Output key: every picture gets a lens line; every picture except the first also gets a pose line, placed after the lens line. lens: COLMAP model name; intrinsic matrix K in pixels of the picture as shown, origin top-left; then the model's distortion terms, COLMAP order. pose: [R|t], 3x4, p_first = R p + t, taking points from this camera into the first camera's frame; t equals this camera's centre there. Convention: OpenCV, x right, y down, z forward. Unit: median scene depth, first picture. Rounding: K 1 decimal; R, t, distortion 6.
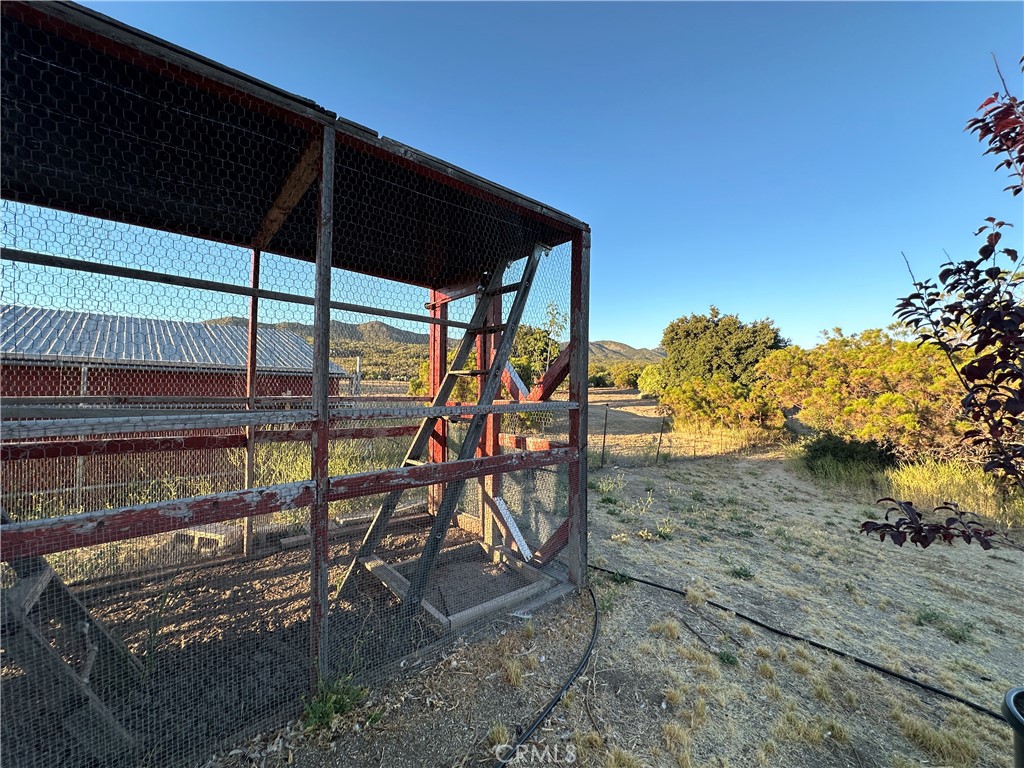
lens RADIAL K [[405.8, 0, 511.7], [0, 405.8, 383.4], [0, 0, 1]] dist [-0.005954, 0.000671]
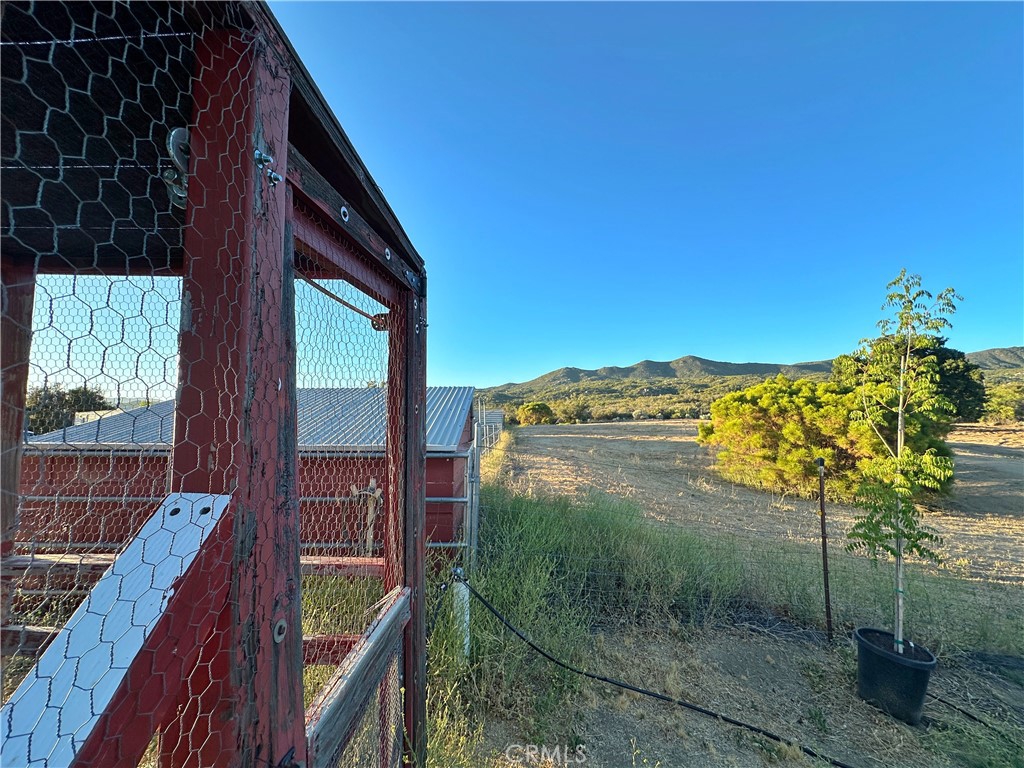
lens RADIAL K [[405.8, 0, 512.0], [0, 405.8, 384.8], [0, 0, 1]] dist [-0.005954, 0.000671]
pose [[0.737275, -0.083410, -0.670425, 0.014741], [0.024115, 0.994966, -0.097268, -0.009107], [0.675163, 0.055546, 0.735574, 0.081243]]
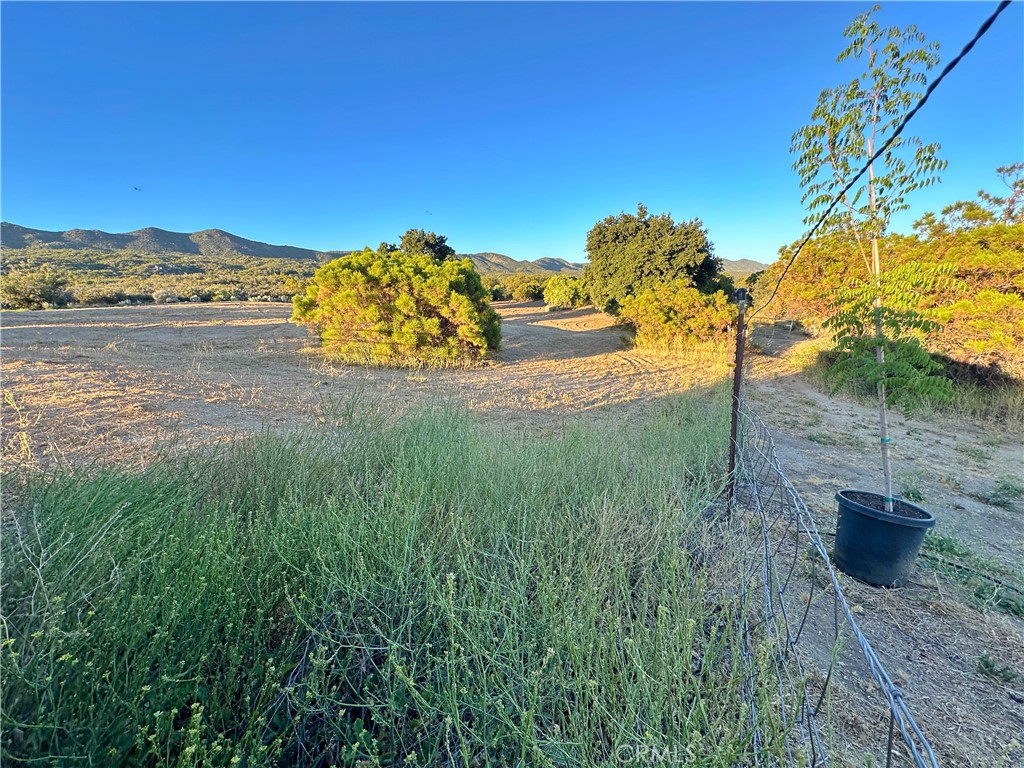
lens RADIAL K [[405.8, 0, 510.0], [0, 405.8, 382.4], [0, 0, 1]] dist [-0.005954, 0.000671]
pose [[0.960762, -0.087873, 0.263086, -0.056492], [0.032778, 0.977813, 0.206898, 0.001063], [-0.275430, -0.190157, 0.942326, 0.149649]]
